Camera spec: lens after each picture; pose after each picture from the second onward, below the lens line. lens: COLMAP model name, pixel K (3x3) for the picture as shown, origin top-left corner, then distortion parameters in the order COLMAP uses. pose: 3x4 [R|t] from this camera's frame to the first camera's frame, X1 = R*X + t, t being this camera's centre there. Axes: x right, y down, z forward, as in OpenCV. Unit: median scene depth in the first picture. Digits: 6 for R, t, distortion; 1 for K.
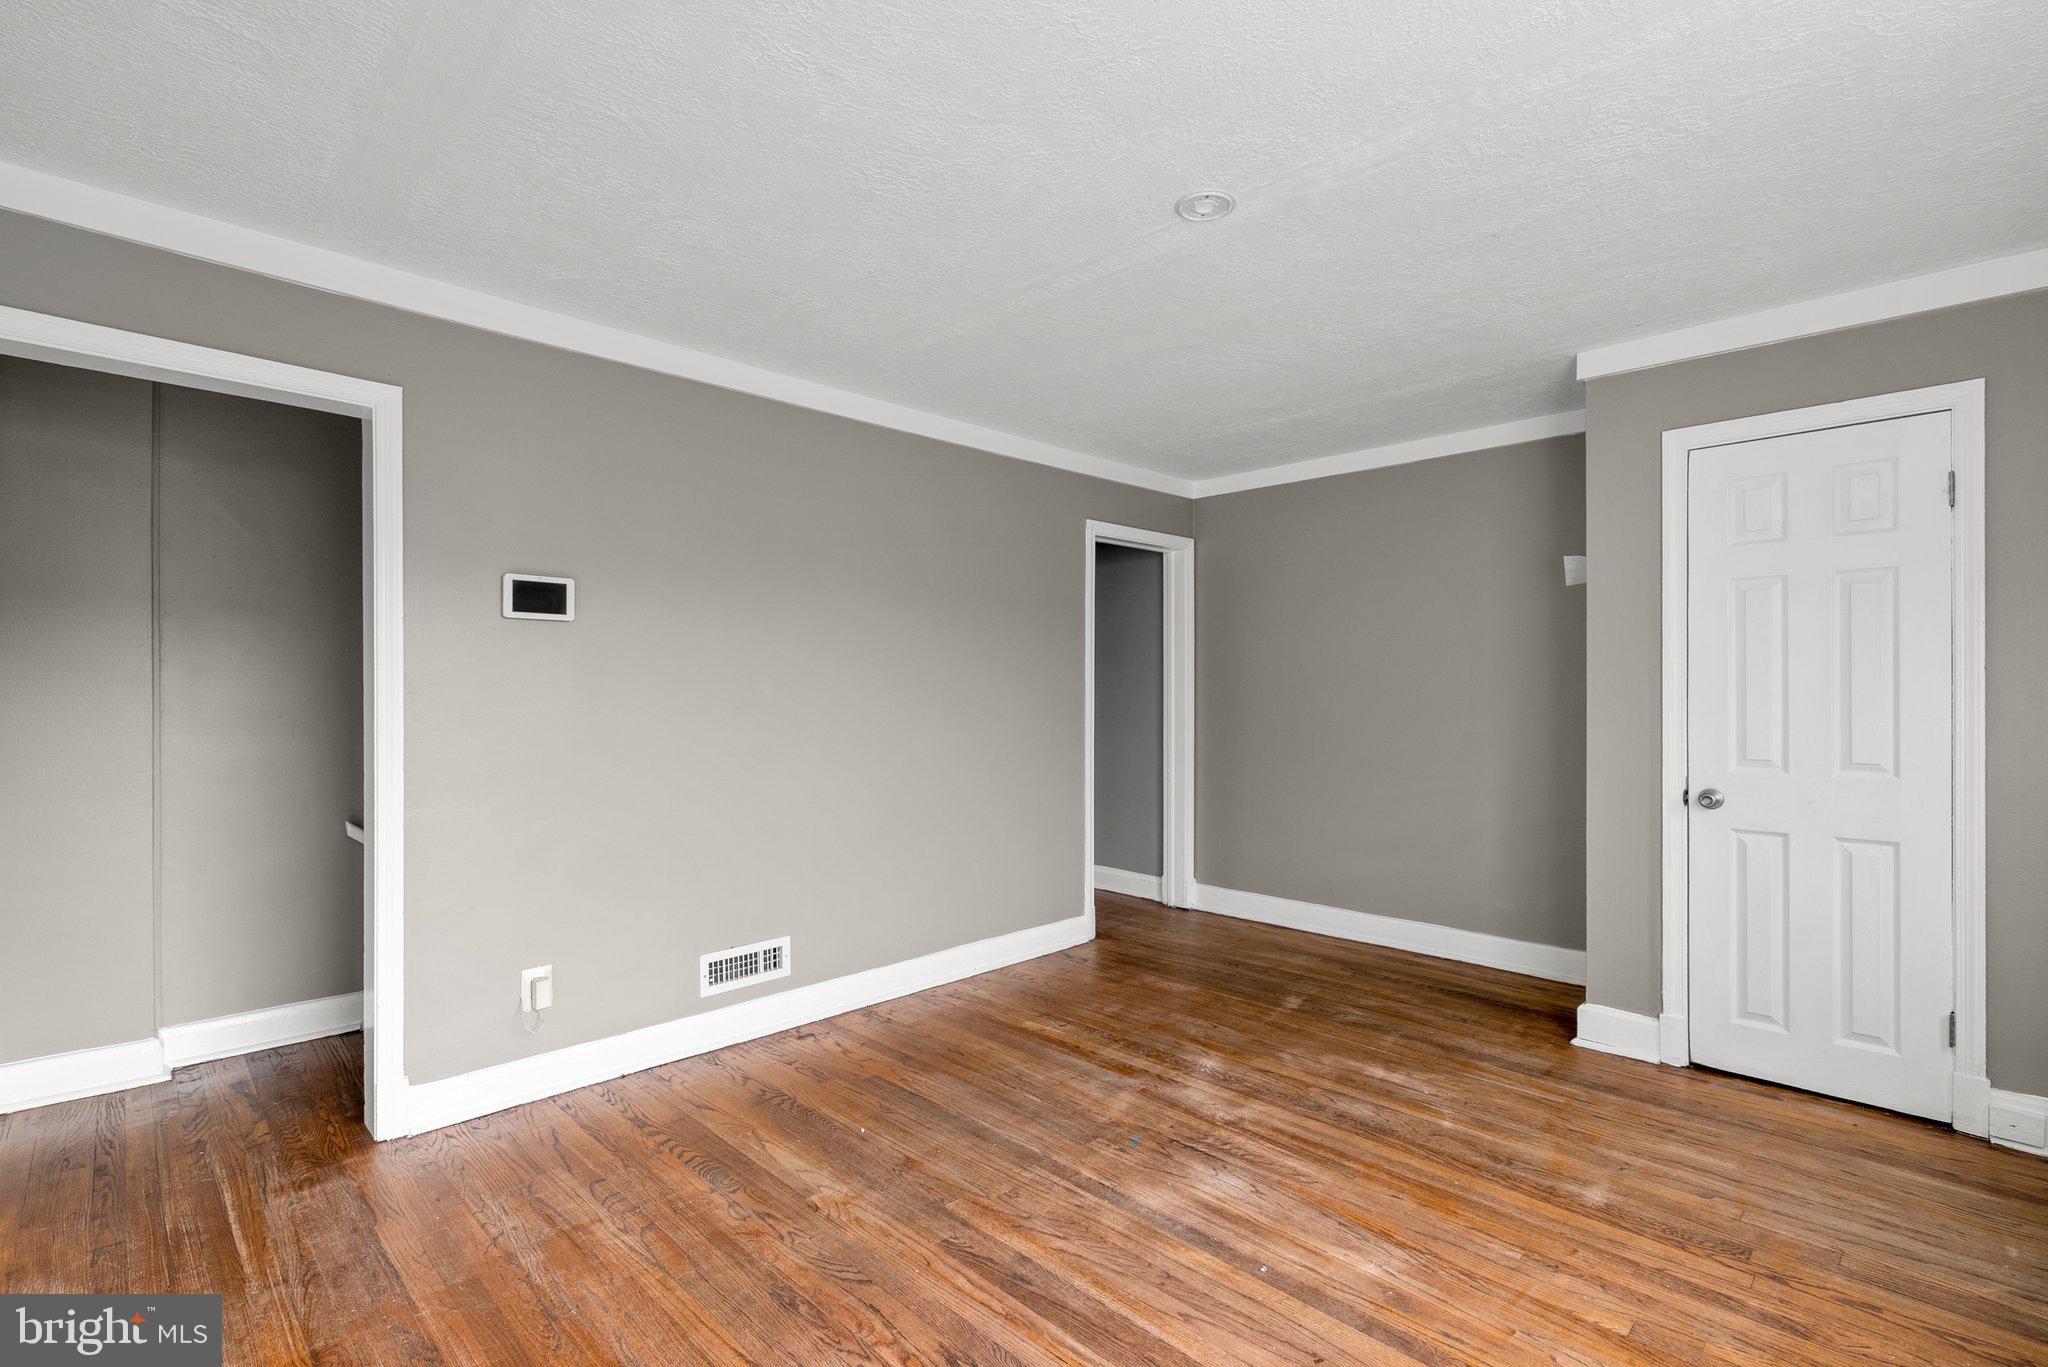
lens RADIAL K [[925.3, 0, 1049.5], [0, 925.3, 691.9], [0, 0, 1]] dist [-0.000587, 0.000240]
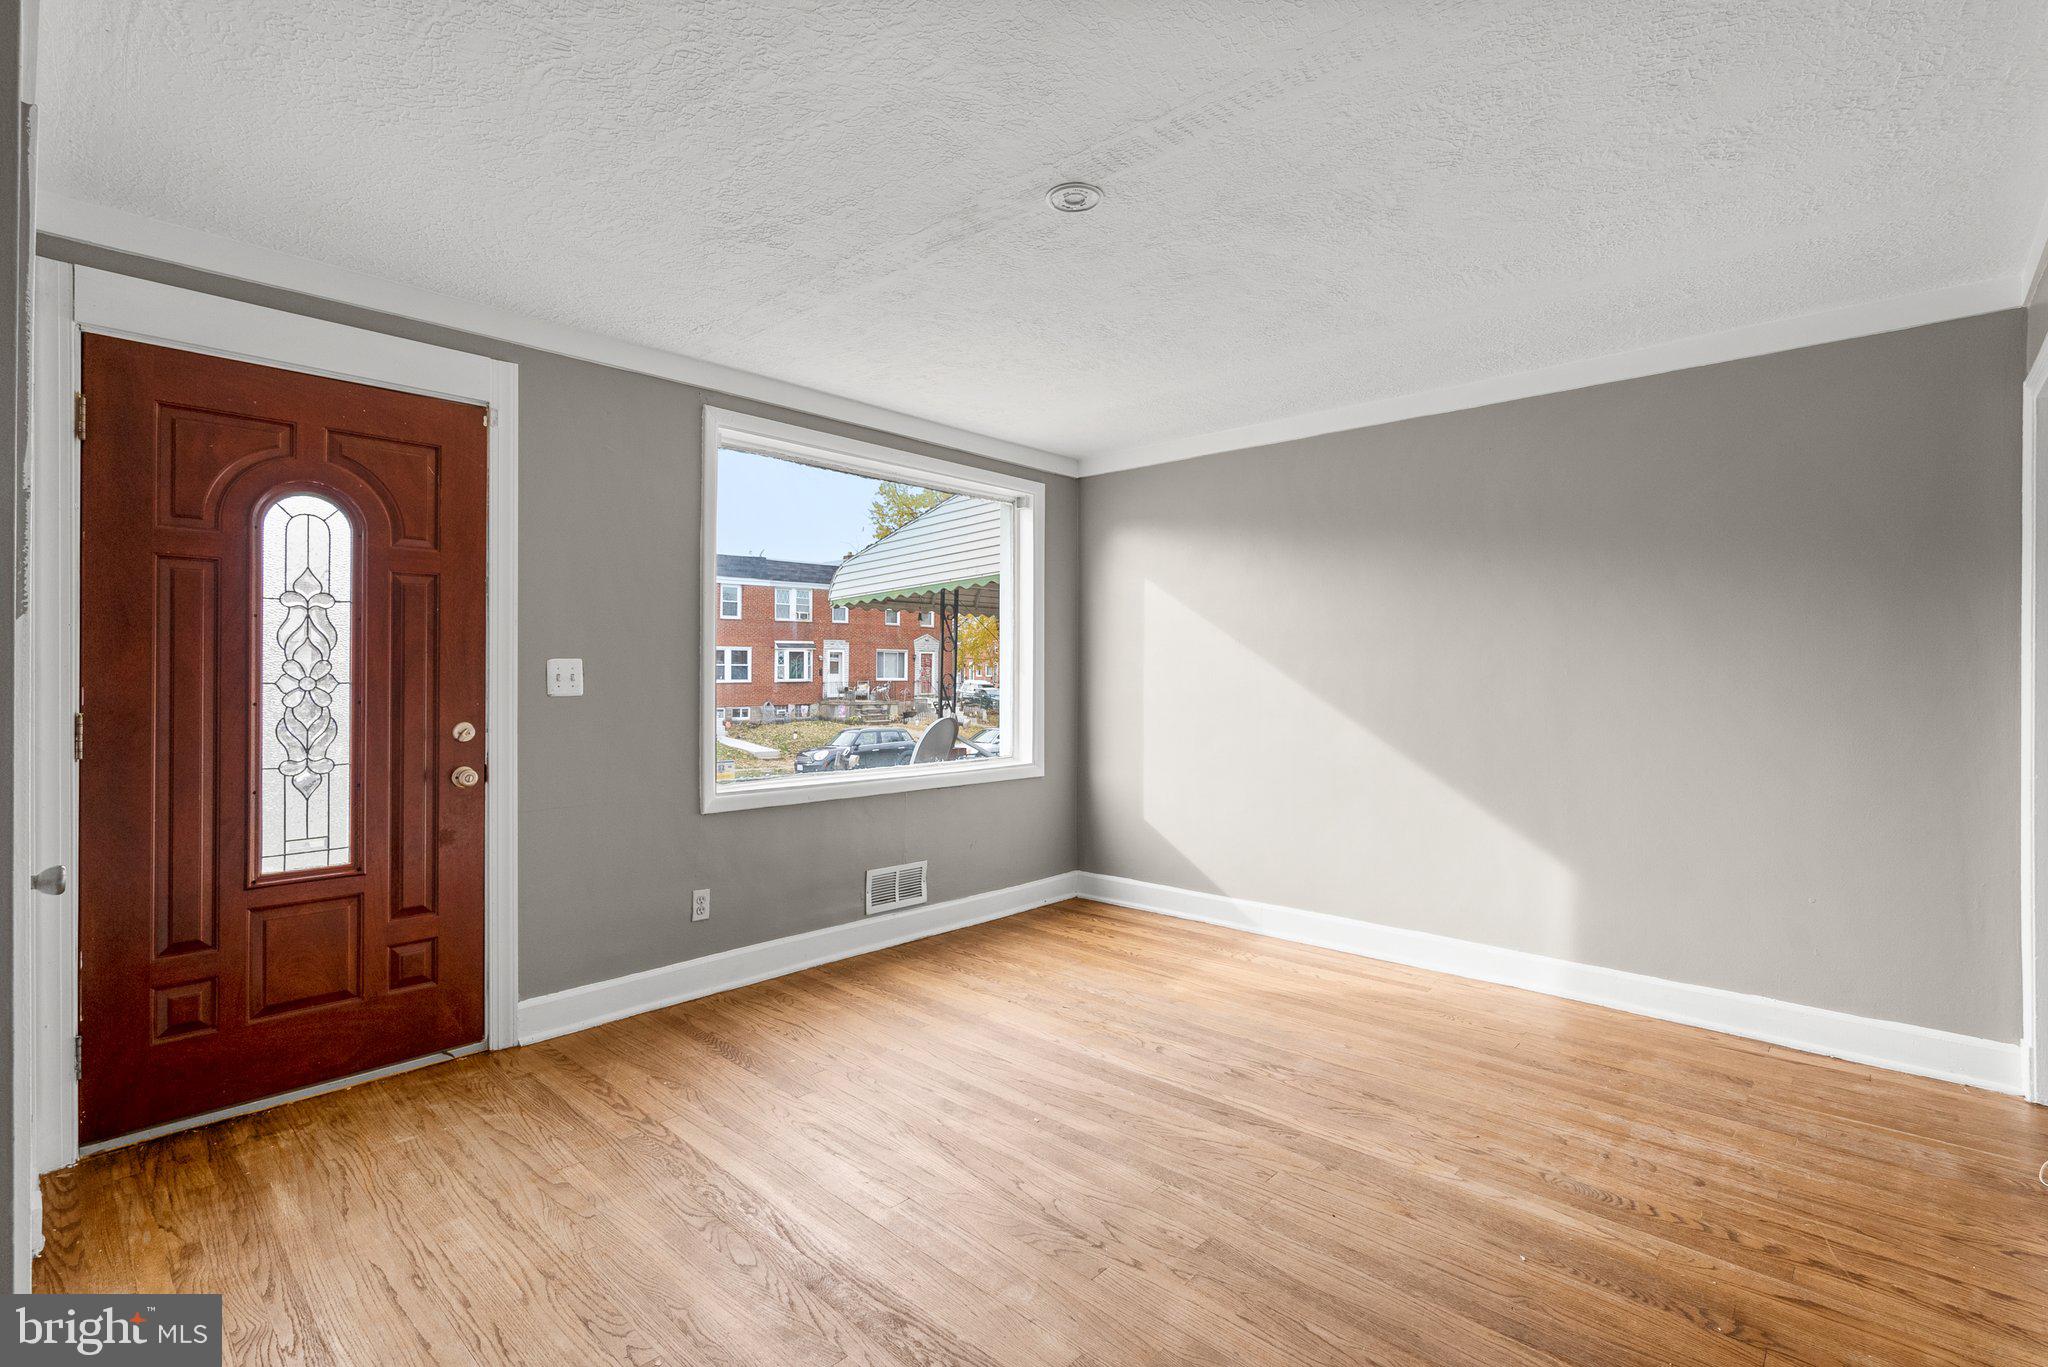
lens RADIAL K [[943.0, 0, 1024.0], [0, 943.0, 683.5], [0, 0, 1]] dist [0.000059, 0.000164]
pose [[-0.999759, -0.002639, -0.021805, 0.199916], [-0.002848, 0.999950, 0.009557, 0.001276], [0.021779, 0.009616, -0.999717, 1.653411]]
